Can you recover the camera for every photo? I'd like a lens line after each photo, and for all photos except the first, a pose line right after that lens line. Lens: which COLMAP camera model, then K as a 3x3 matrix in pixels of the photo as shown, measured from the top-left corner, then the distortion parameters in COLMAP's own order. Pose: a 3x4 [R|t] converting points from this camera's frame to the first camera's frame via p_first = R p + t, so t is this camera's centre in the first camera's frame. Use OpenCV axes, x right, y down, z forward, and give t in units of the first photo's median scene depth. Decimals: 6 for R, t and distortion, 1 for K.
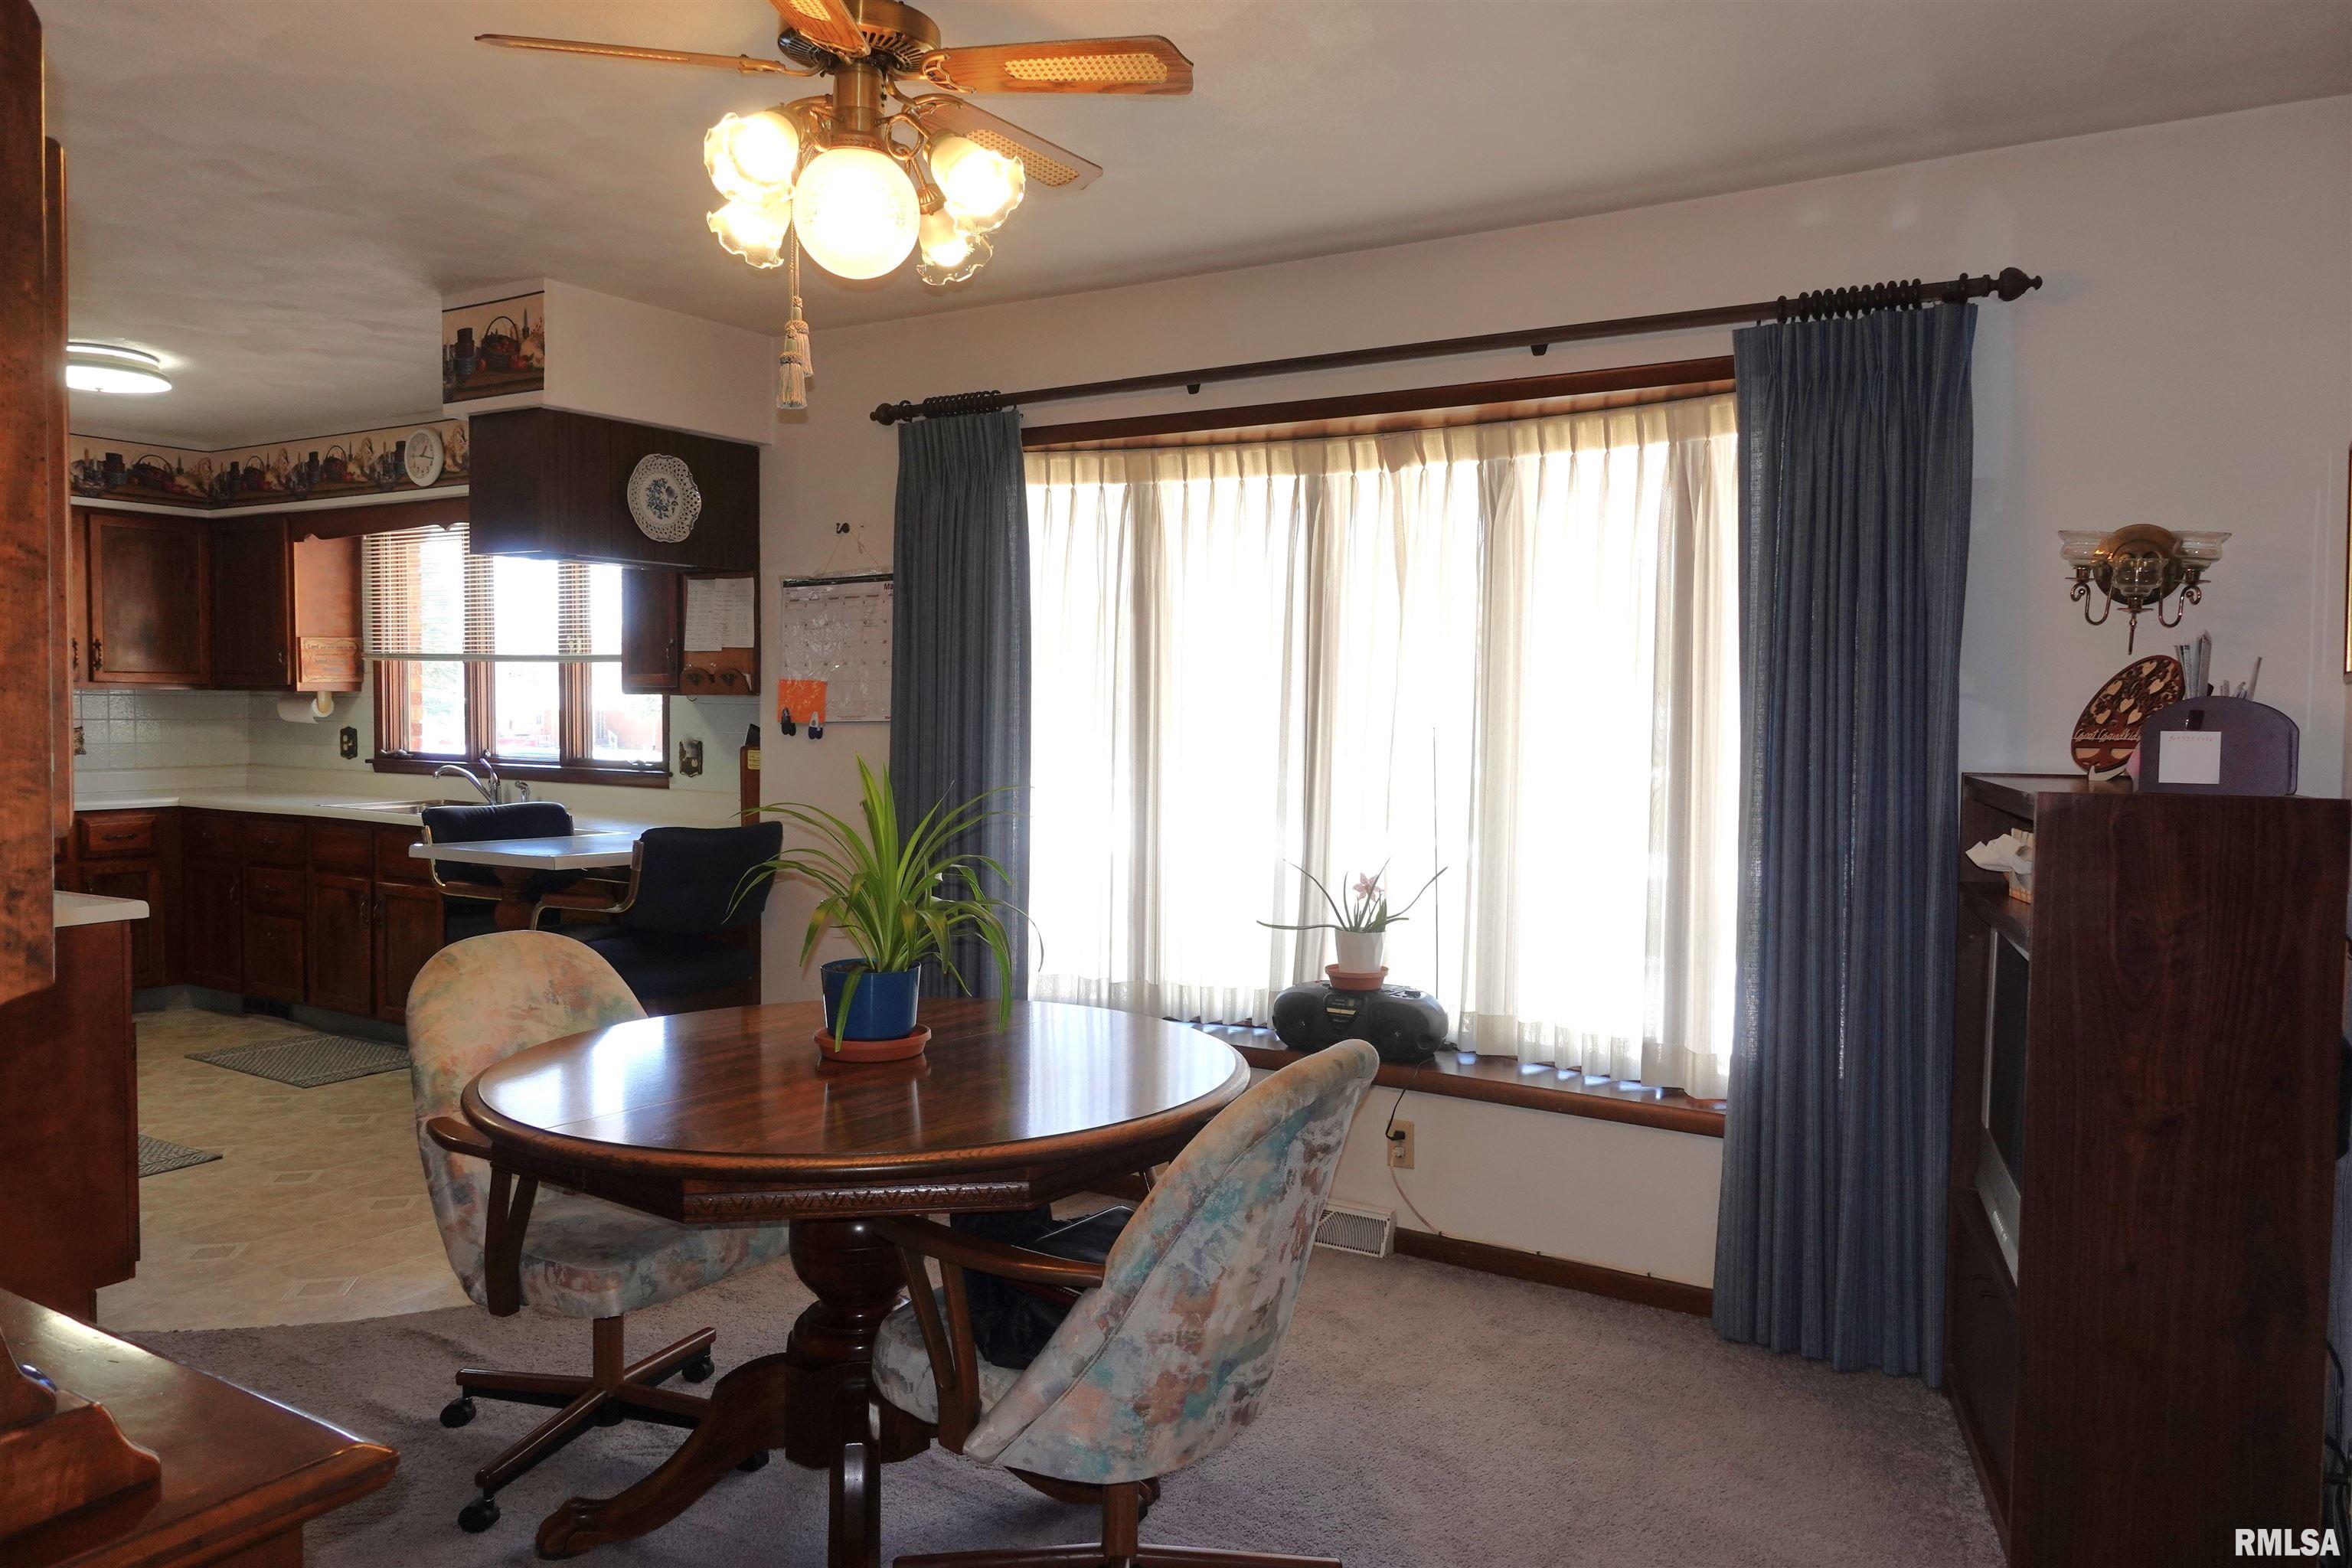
lens RADIAL K [[1627.9, 0, 1154.3], [0, 1627.9, 779.0], [0, 0, 1]] dist [0.017741, -0.000999]
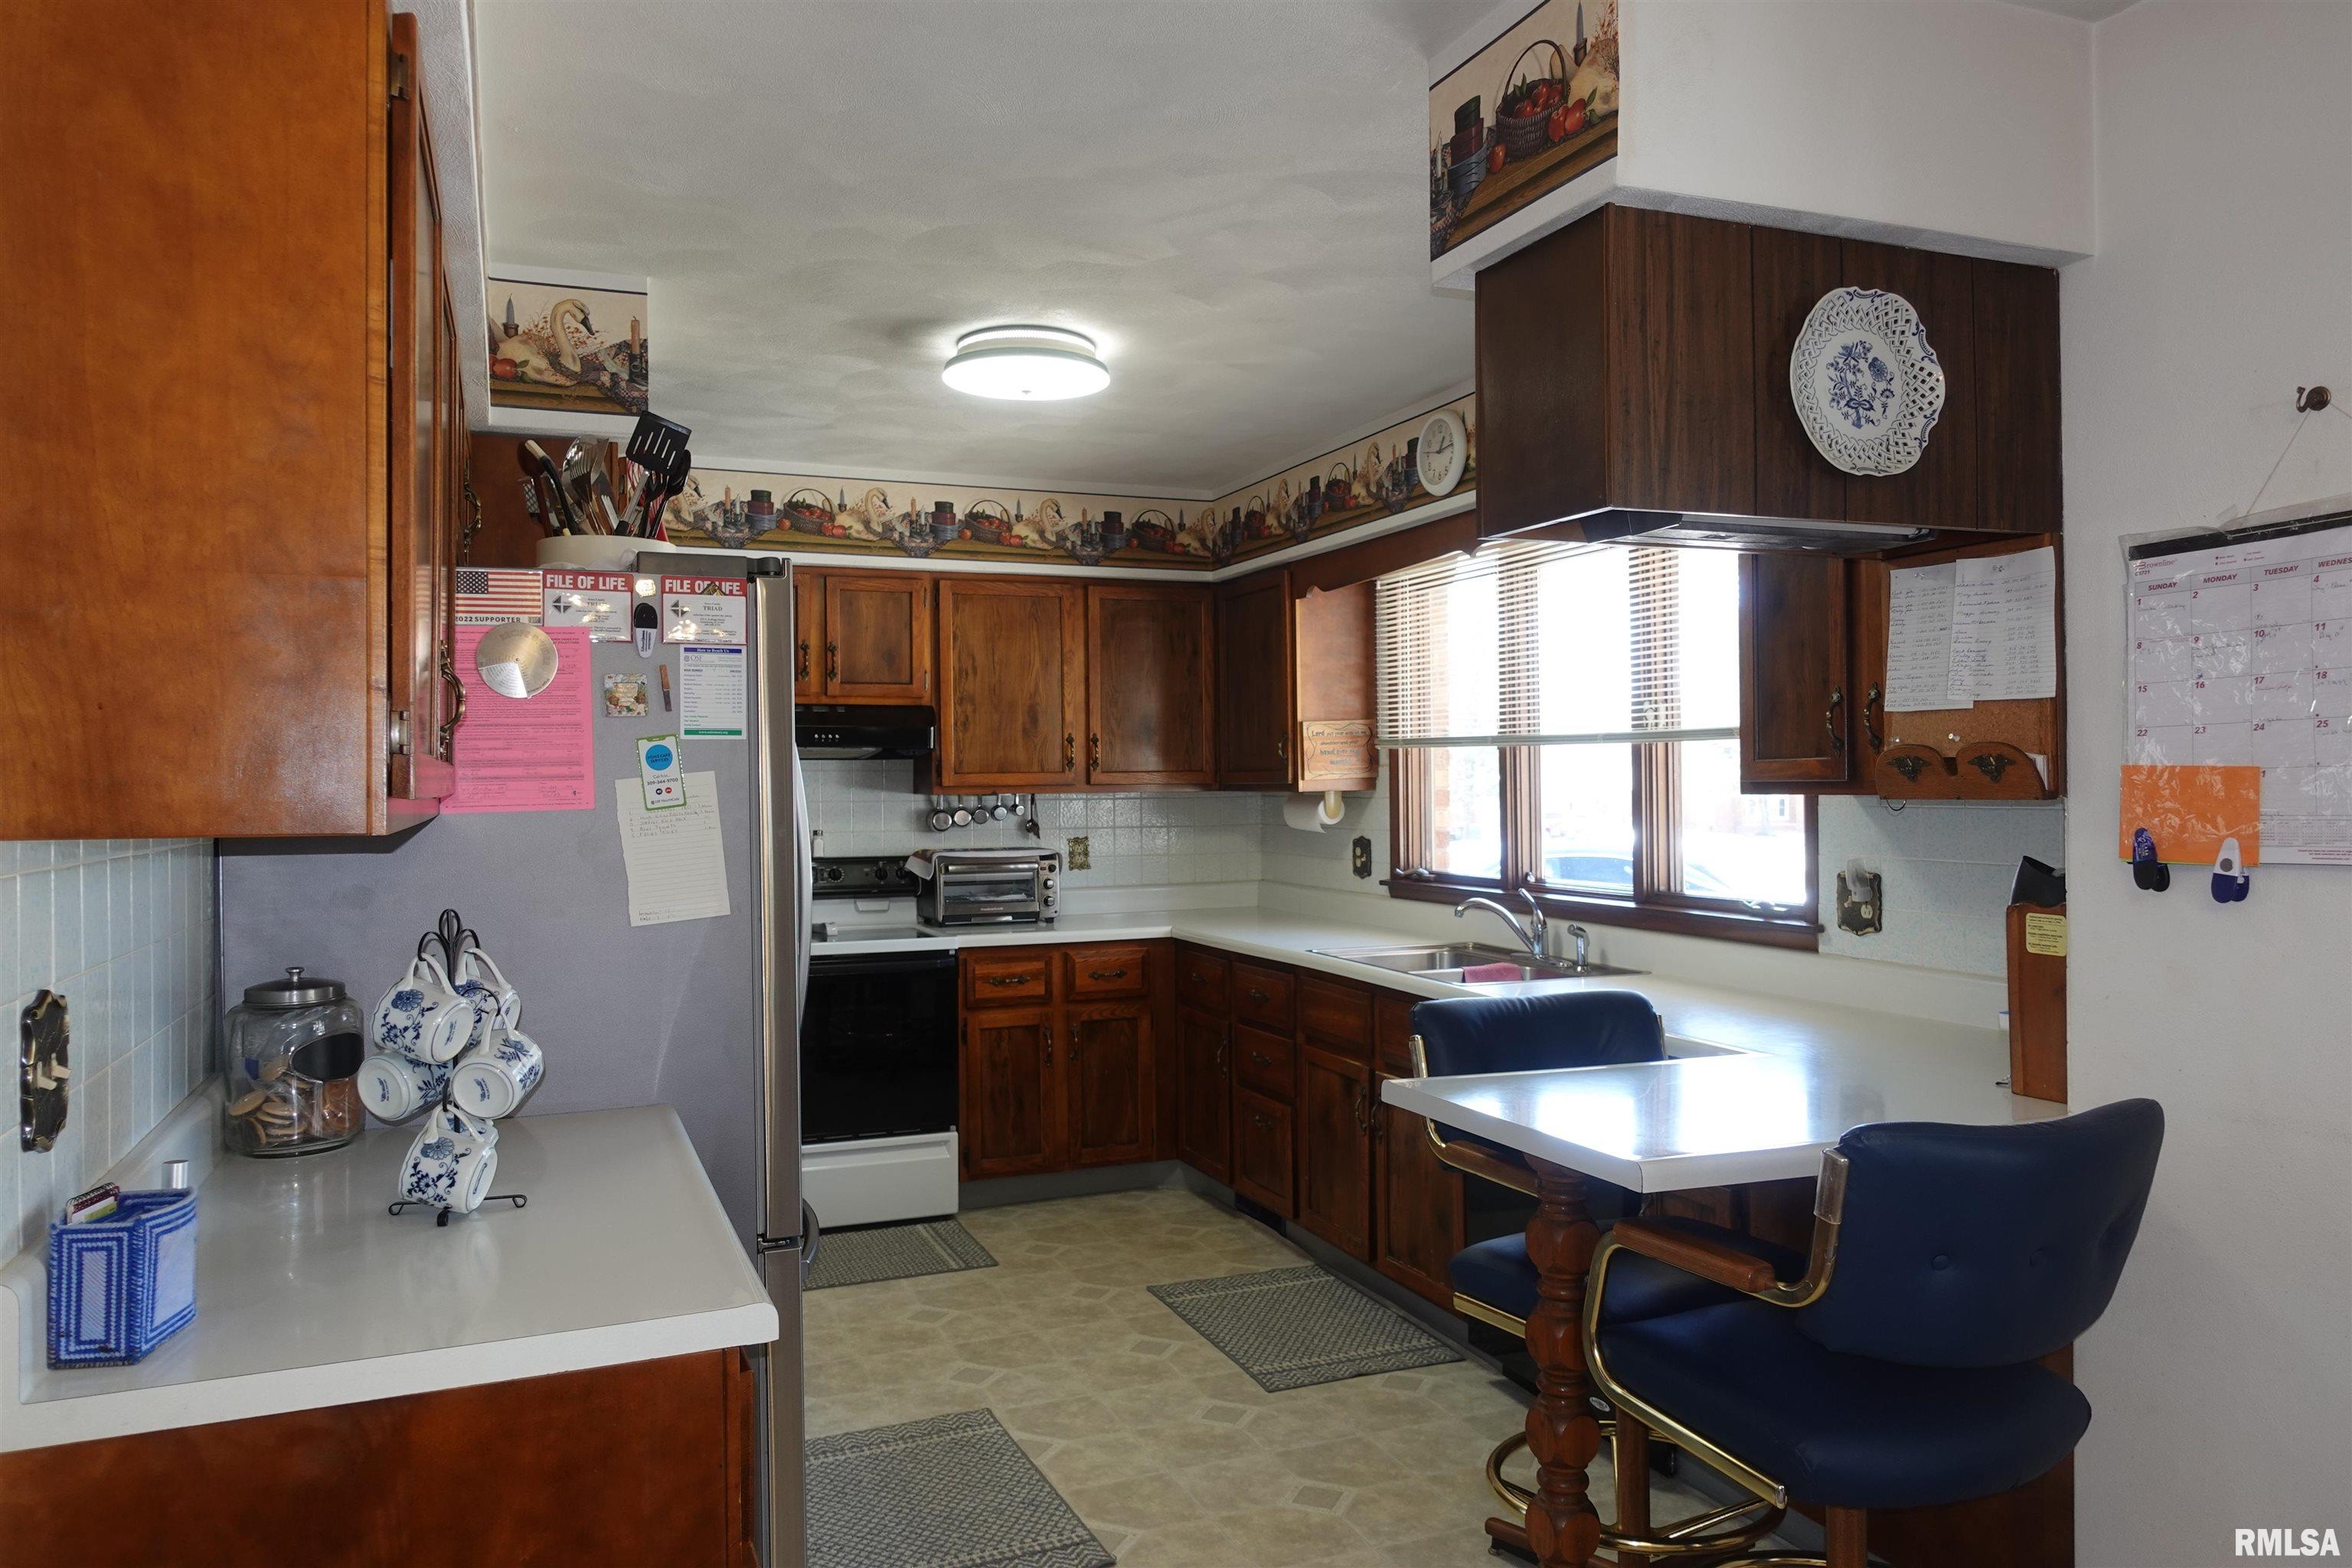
lens RADIAL K [[1624.9, 0, 1177.6], [0, 1624.9, 780.3], [0, 0, 1]] dist [0.005172, -0.002843]
pose [[0.817891, -0.019212, -0.575053, -0.143997], [-0.007776, 0.998982, -0.044435, -0.027127], [0.575321, 0.040815, 0.816909, 0.376148]]
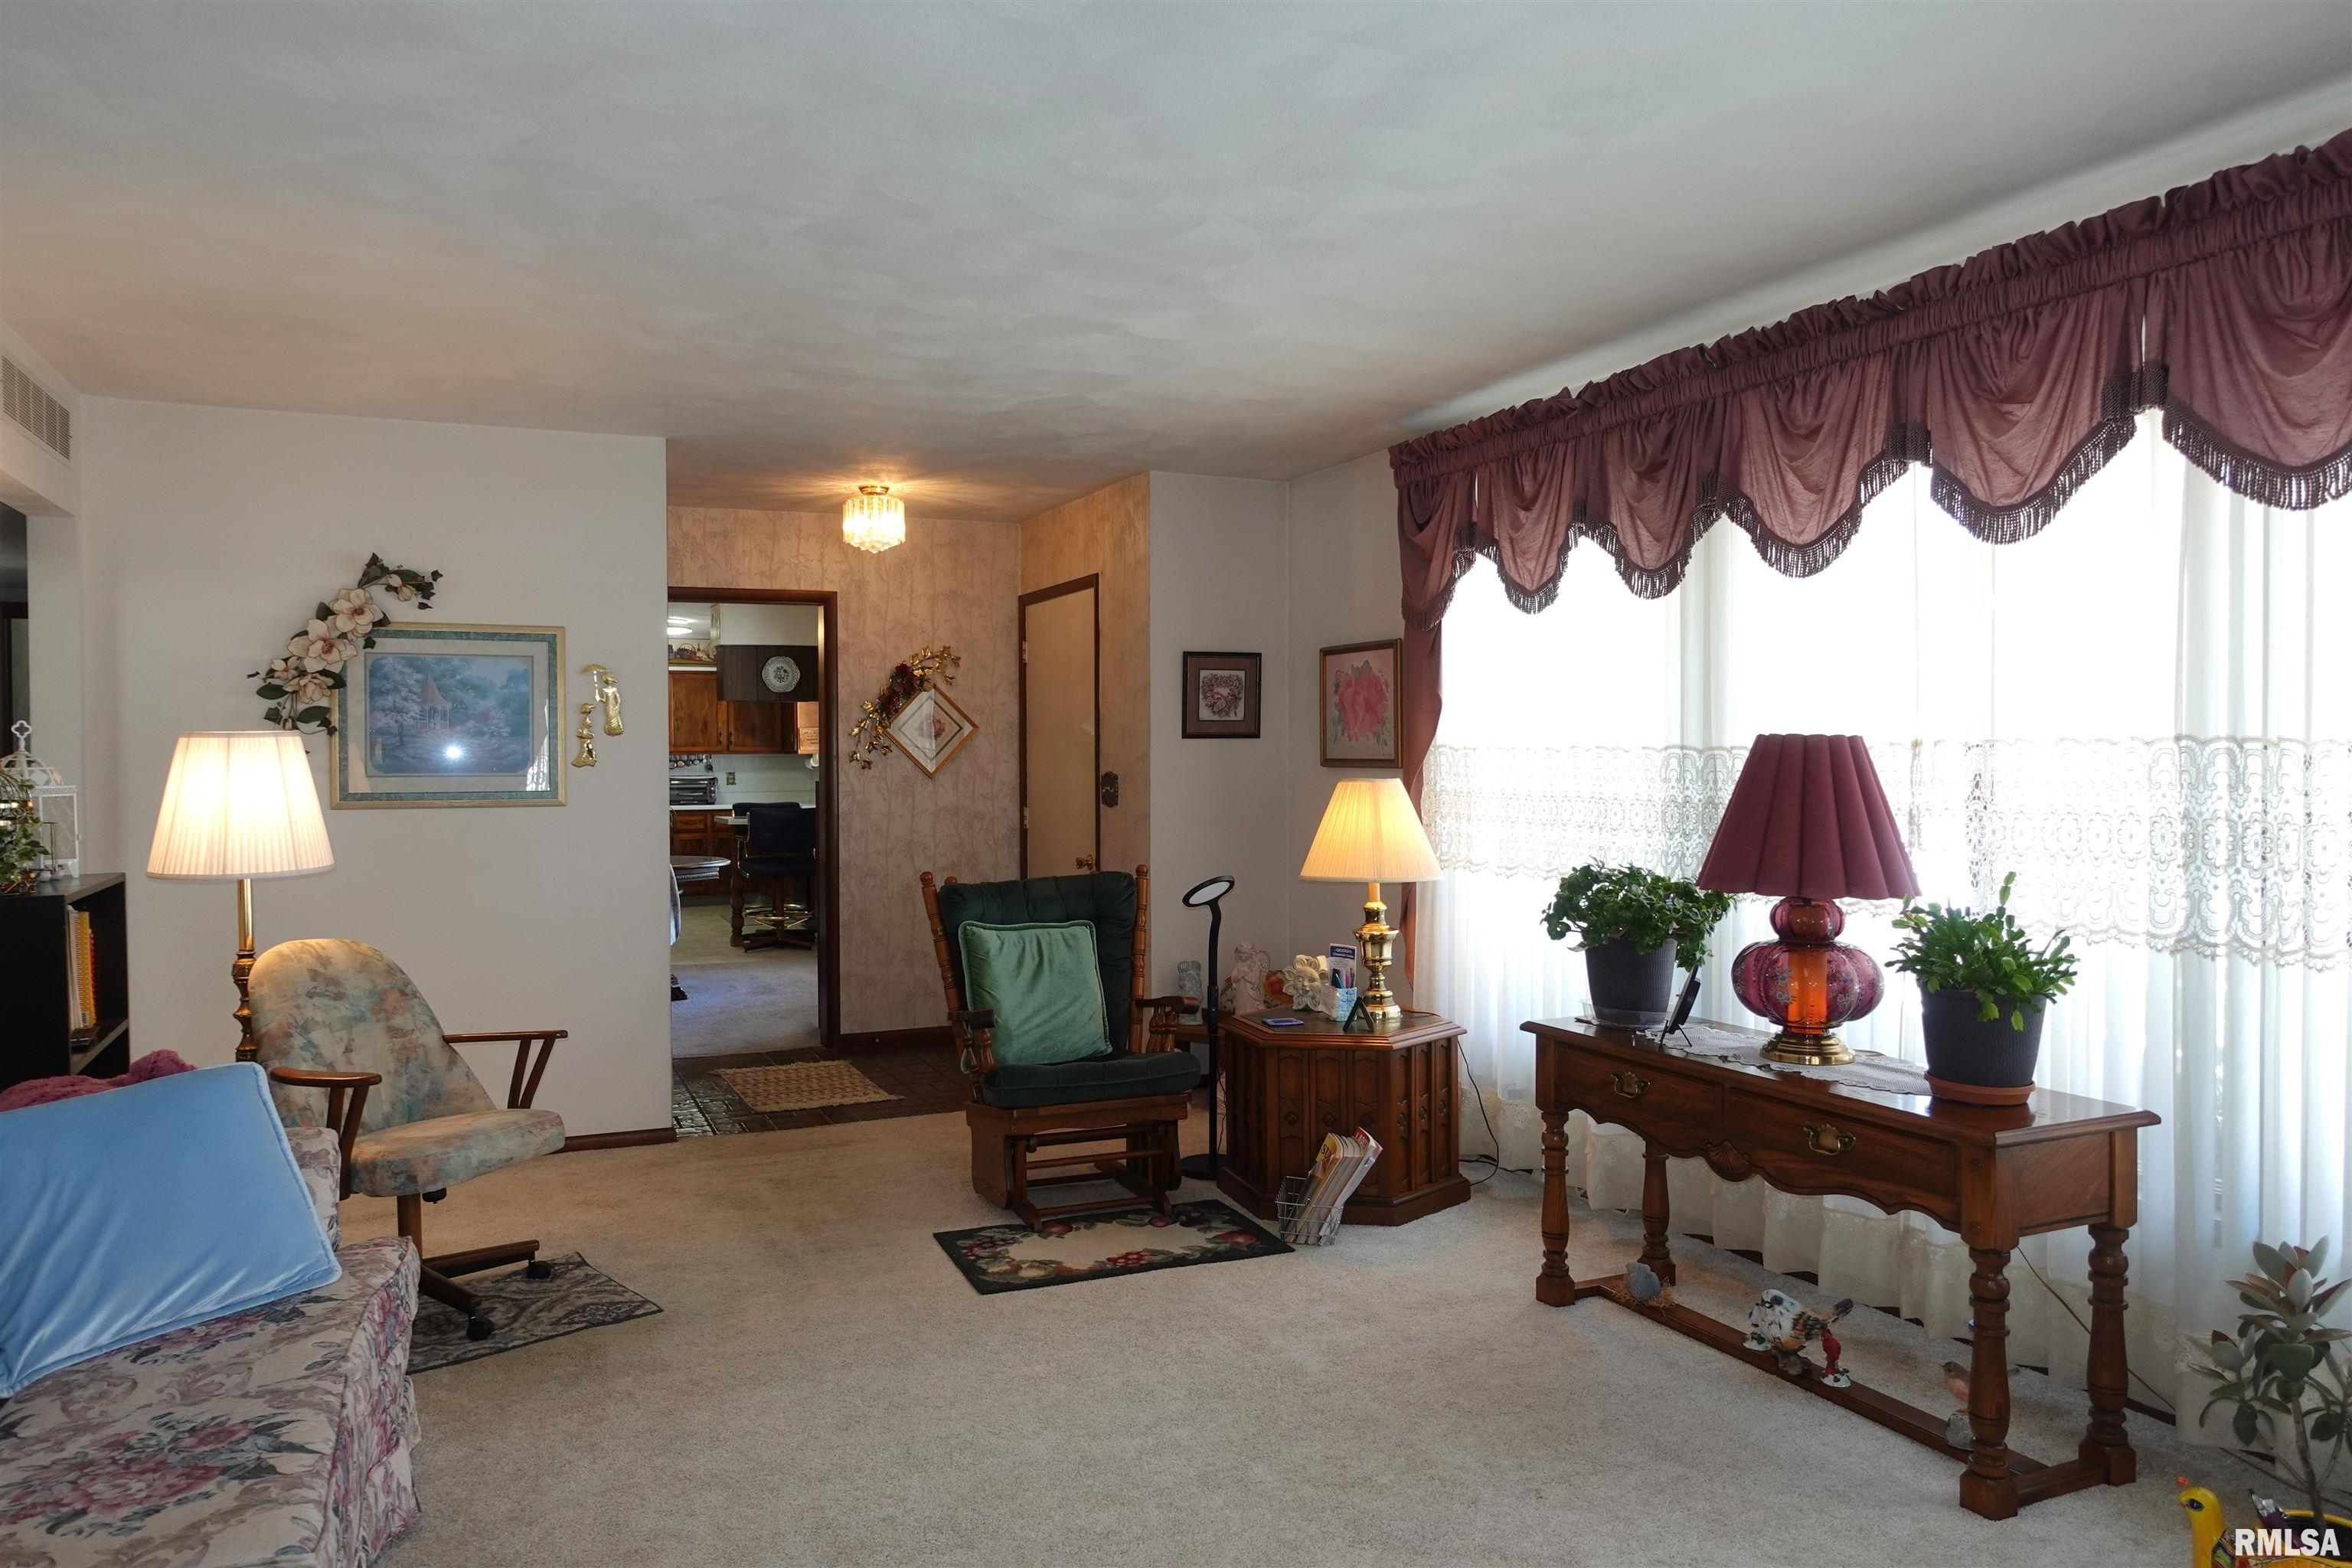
lens RADIAL K [[1627.9, 0, 1154.3], [0, 1627.9, 779.0], [0, 0, 1]] dist [0.017741, -0.000999]
pose [[0.830078, -0.009768, -0.557561, 1.113515], [-0.005236, 0.999666, -0.025309, 0.031835], [0.557622, 0.023928, 0.829750, -0.519658]]
